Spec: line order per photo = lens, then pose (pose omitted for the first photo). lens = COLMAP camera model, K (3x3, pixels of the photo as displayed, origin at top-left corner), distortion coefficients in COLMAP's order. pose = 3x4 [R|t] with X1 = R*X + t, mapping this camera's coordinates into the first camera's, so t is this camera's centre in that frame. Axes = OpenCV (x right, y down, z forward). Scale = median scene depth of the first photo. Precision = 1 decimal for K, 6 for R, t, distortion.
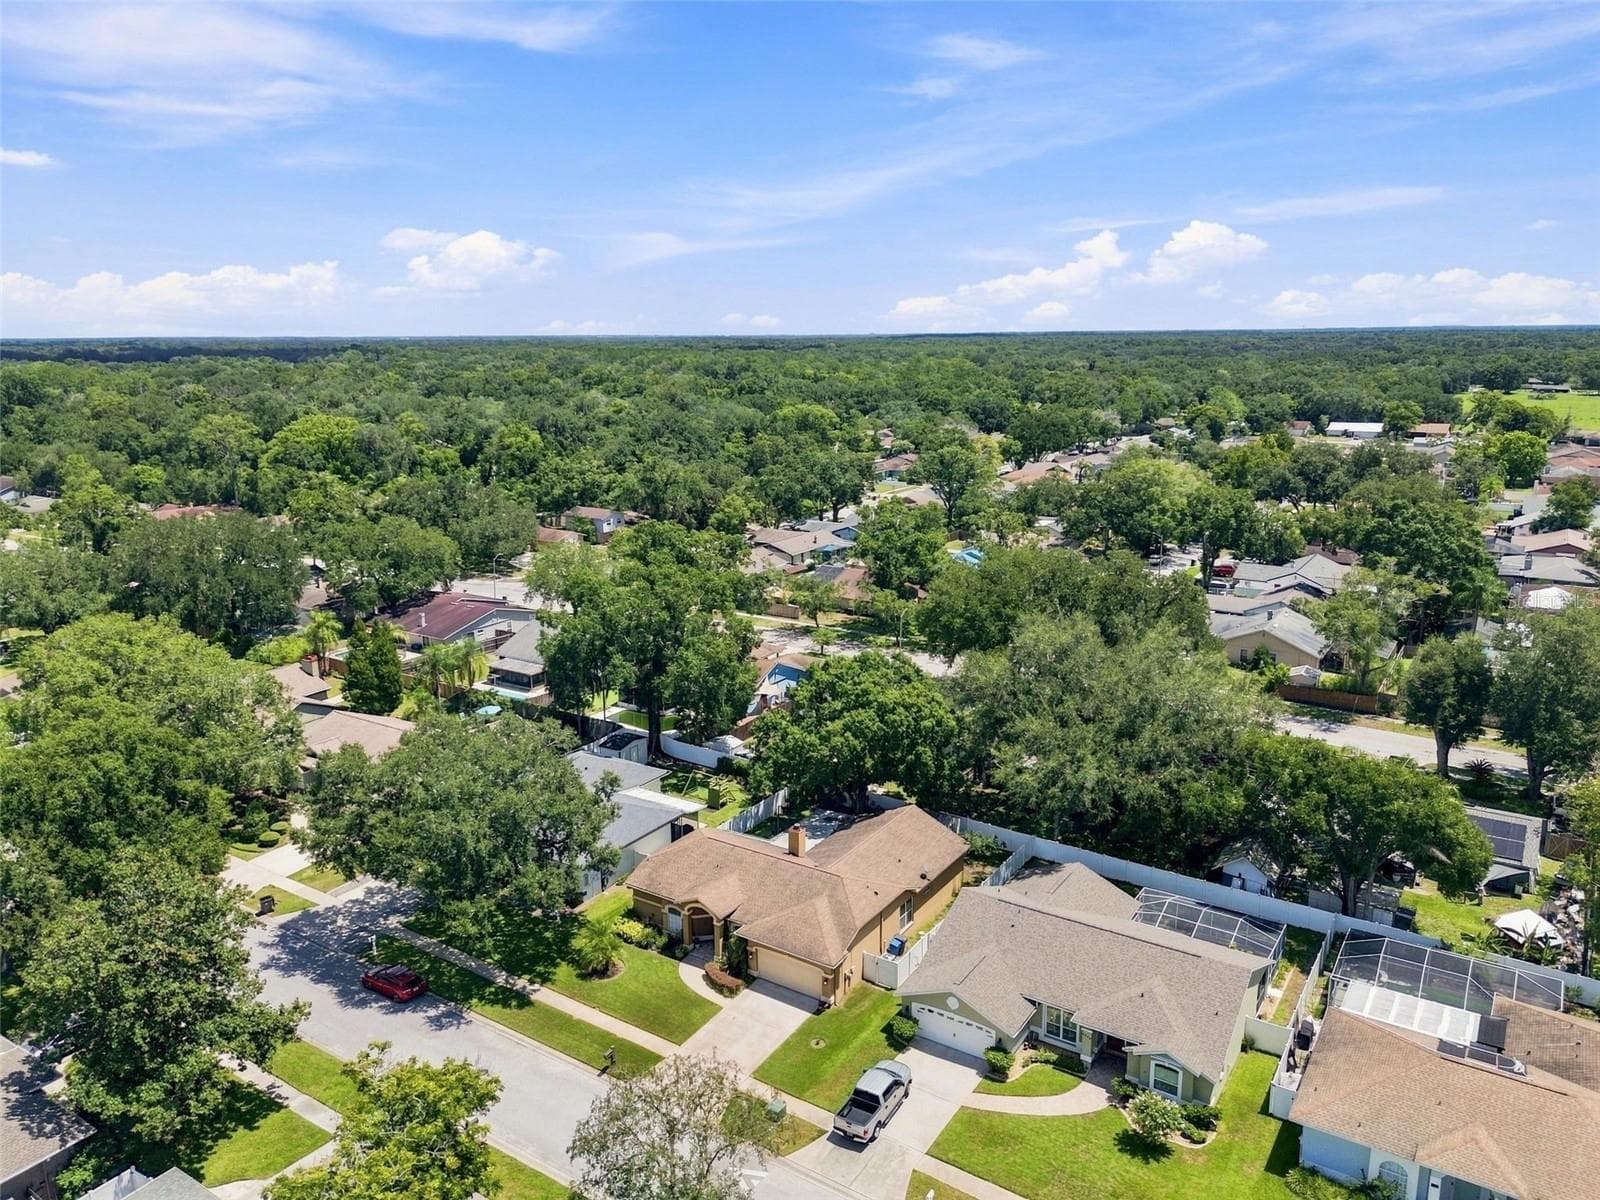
lens RADIAL K [[1138.4, 0, 800.0], [0, 1138.4, 600.0], [0, 0, 1]] dist [0.066559, -0.058079]
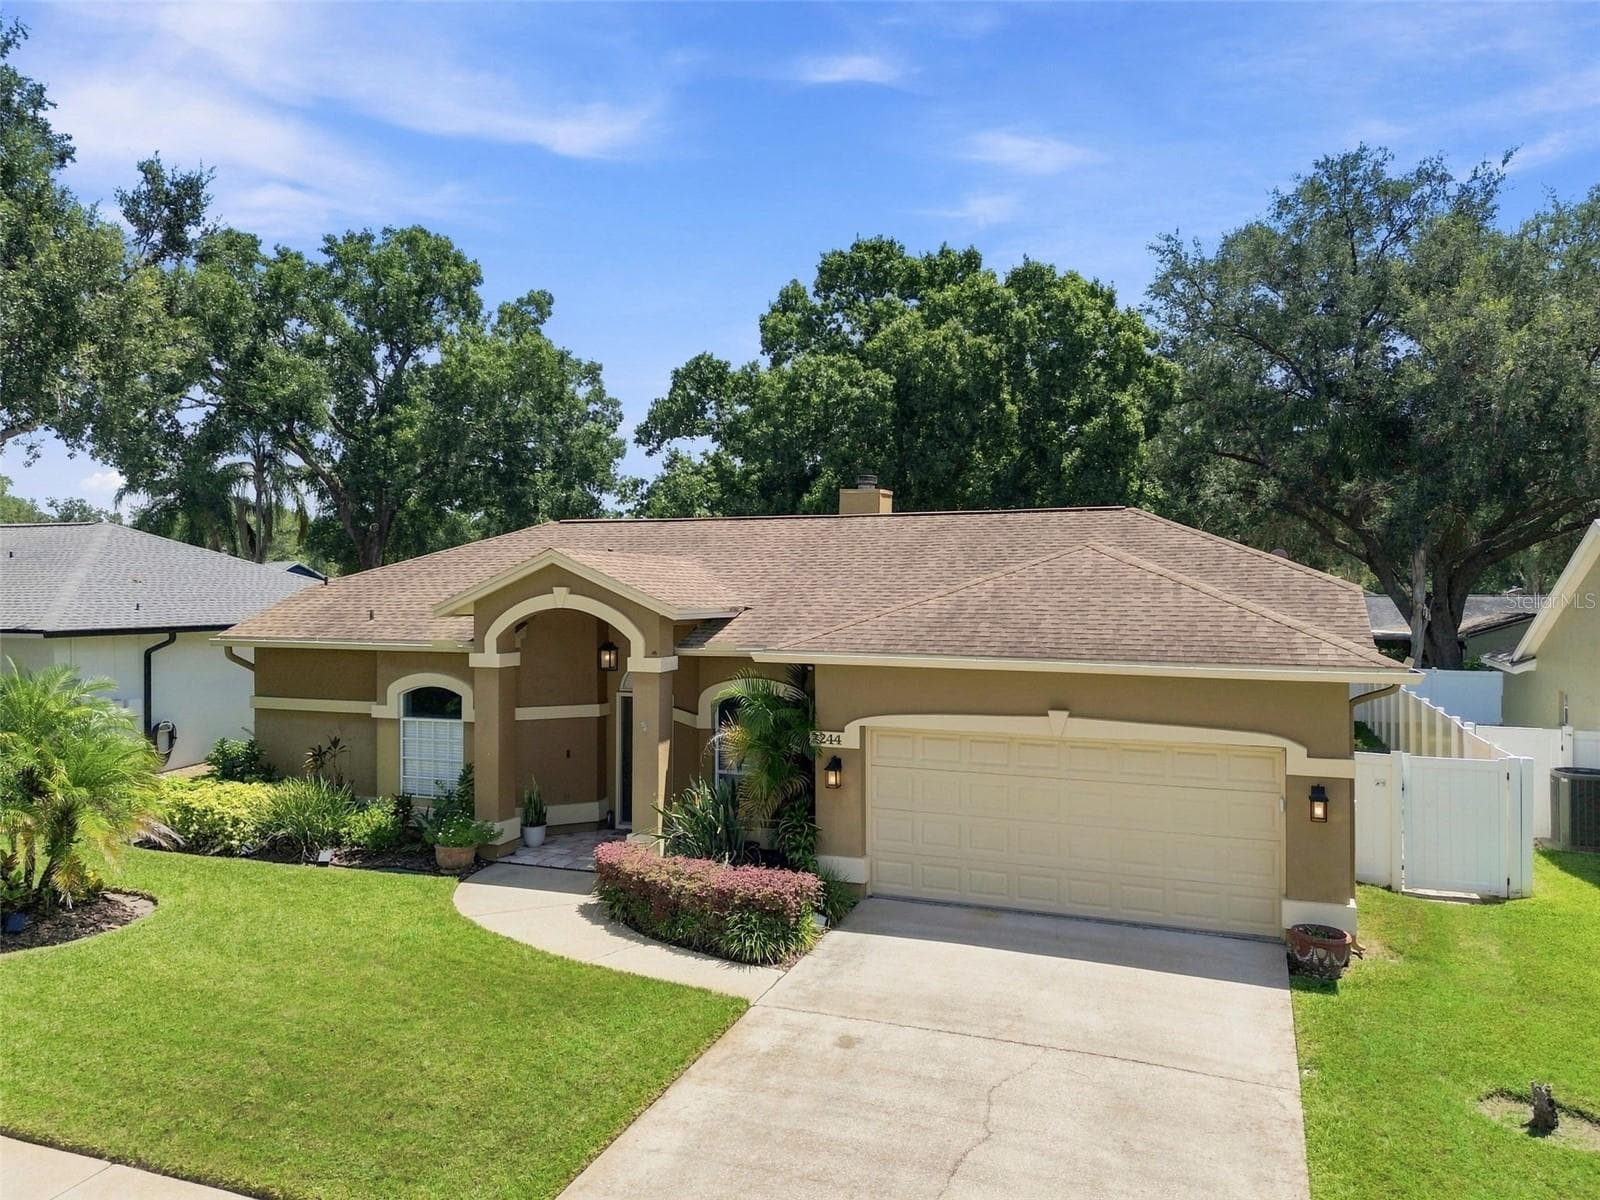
lens RADIAL K [[1138.4, 0, 800.0], [0, 1138.4, 600.0], [0, 0, 1]] dist [0.066559, -0.058079]
pose [[0.978770, 0.010937, 0.204669, -0.089227], [0.037999, 0.971580, -0.233642, 0.323872], [-0.201407, 0.236460, 0.950538, 0.795792]]
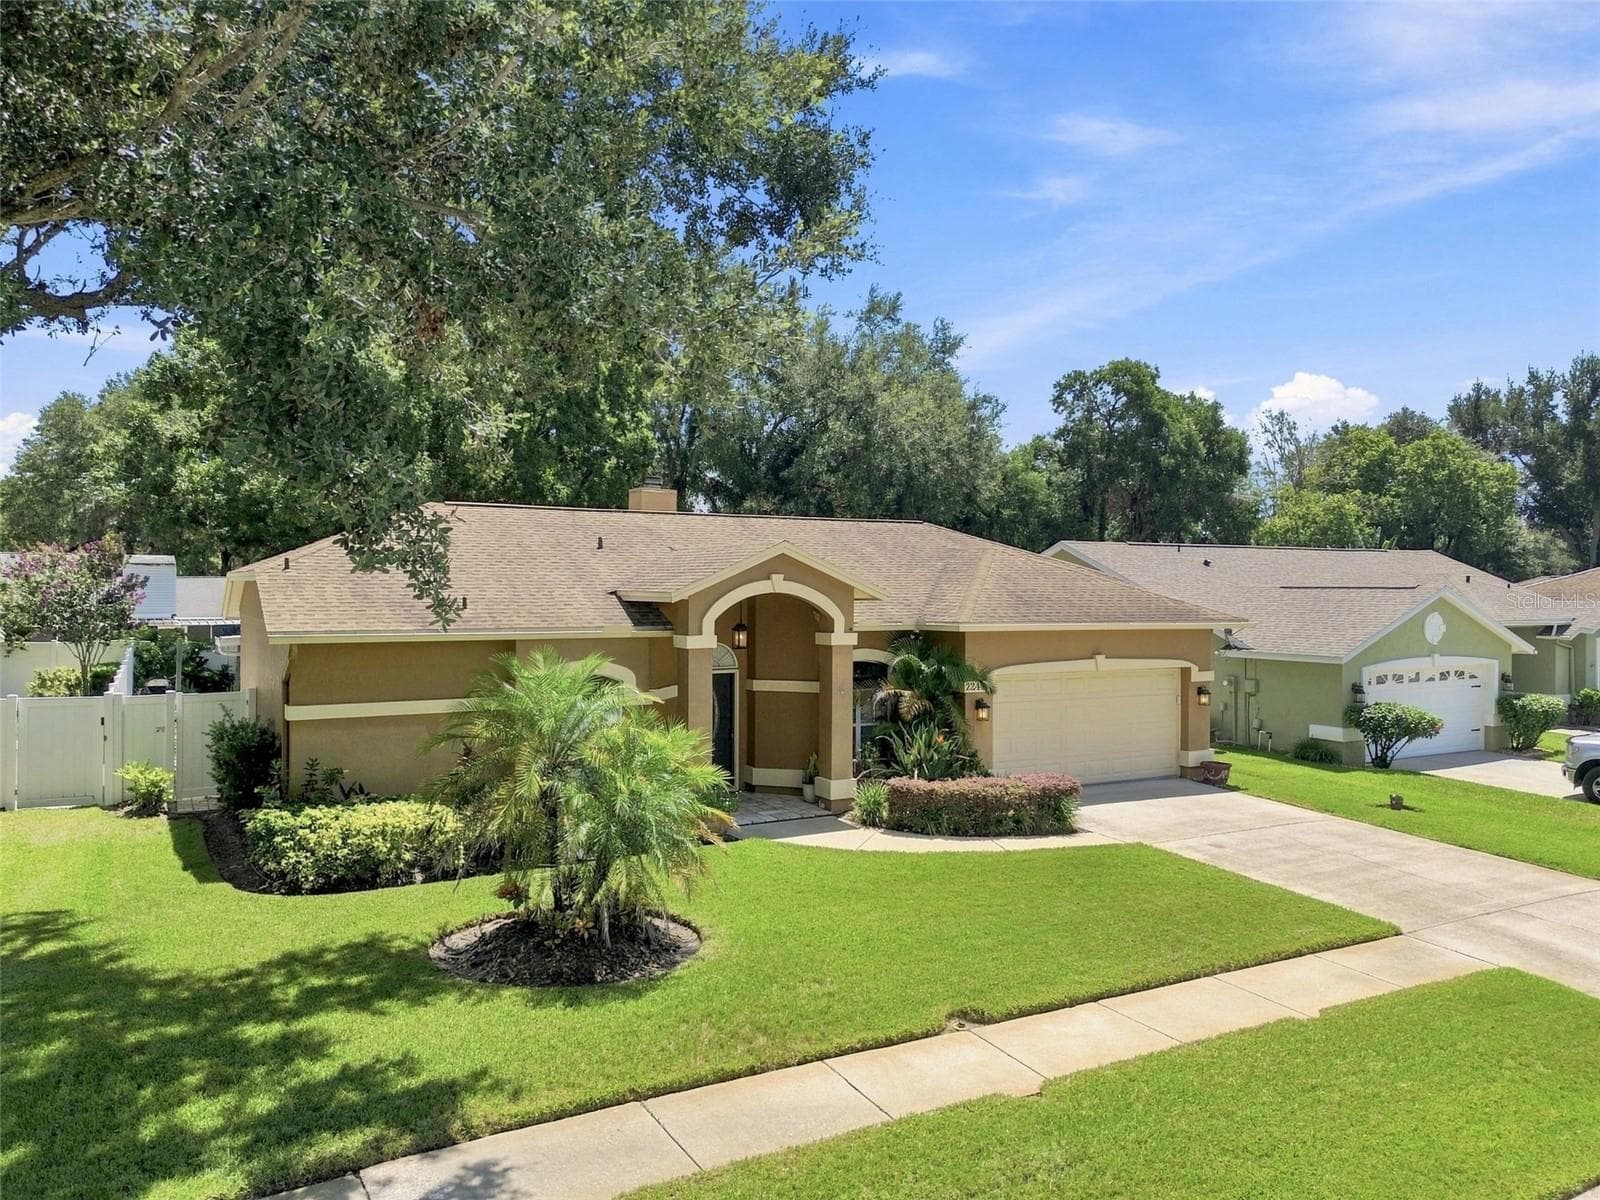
lens RADIAL K [[1138.4, 0, 800.0], [0, 1138.4, 600.0], [0, 0, 1]] dist [0.066559, -0.058079]
pose [[0.460375, 0.002318, 0.887721, -0.306629], [0.207784, 0.971937, -0.110295, 0.302535], [-0.863065, 0.235231, 0.446974, 0.898183]]
